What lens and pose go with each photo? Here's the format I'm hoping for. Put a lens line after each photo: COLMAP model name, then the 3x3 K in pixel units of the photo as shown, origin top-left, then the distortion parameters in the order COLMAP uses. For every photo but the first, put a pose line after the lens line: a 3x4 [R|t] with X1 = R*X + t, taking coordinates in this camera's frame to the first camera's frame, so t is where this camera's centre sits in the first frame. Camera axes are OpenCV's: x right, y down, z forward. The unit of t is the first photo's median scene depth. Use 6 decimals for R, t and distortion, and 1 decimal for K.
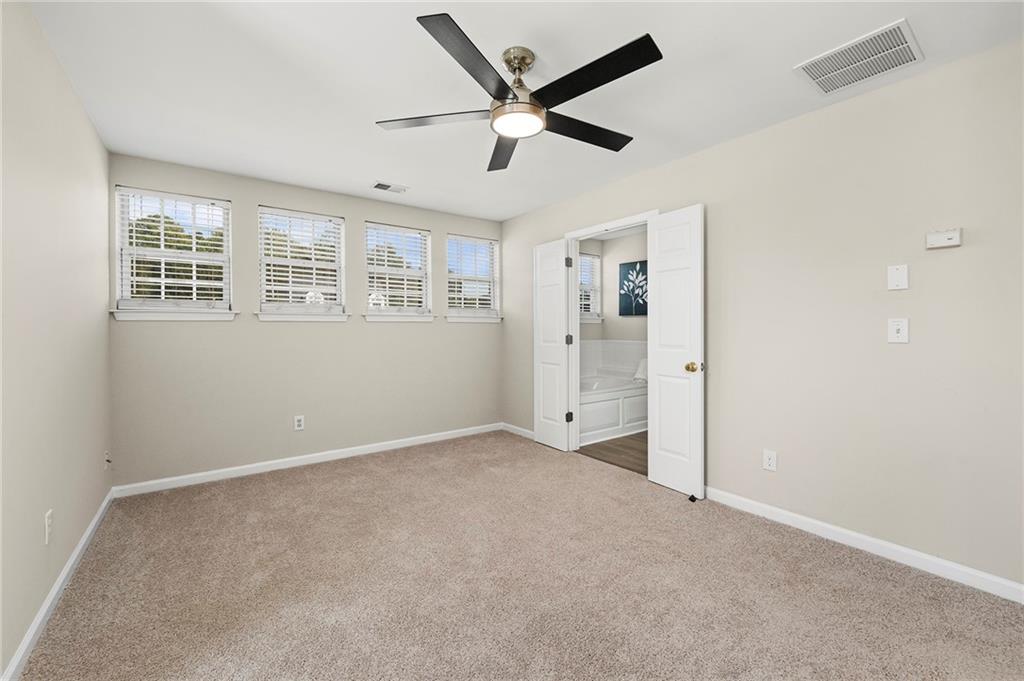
lens RADIAL K [[413.7, 0, 507.8], [0, 413.7, 336.0], [0, 0, 1]] dist [0.001154, 0.000060]
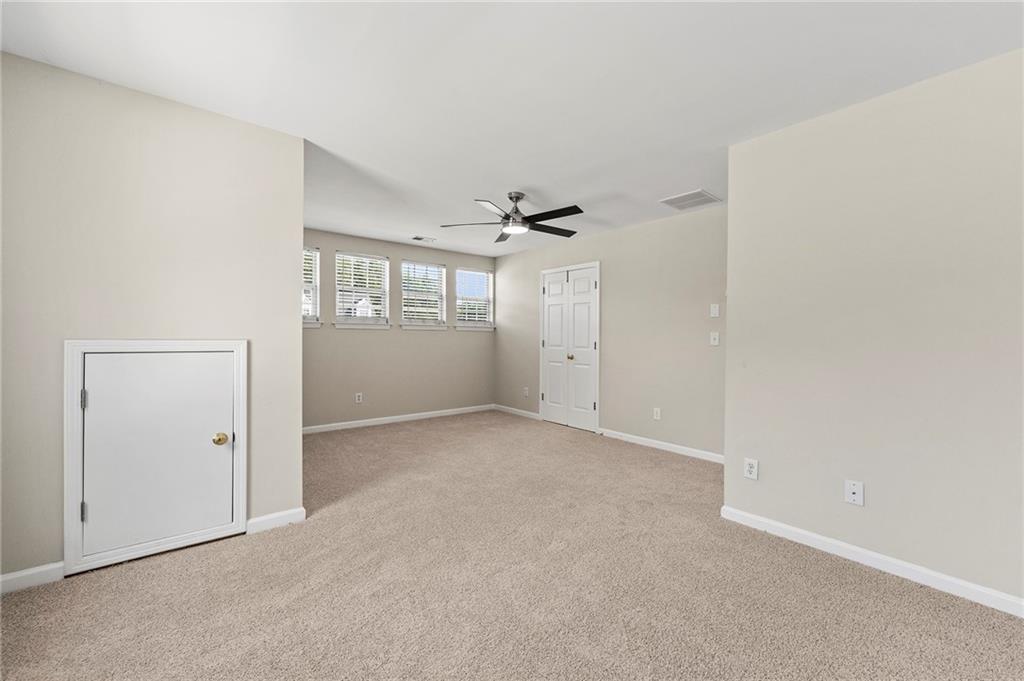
lens RADIAL K [[413.7, 0, 513.8], [0, 413.7, 340.8], [0, 0, 1]] dist [0.001154, 0.000060]
pose [[0.997597, 0.011742, 0.068285, -0.058795], [-0.011174, 0.999900, -0.008697, 0.014248], [-0.068380, 0.007913, 0.997628, -0.504390]]
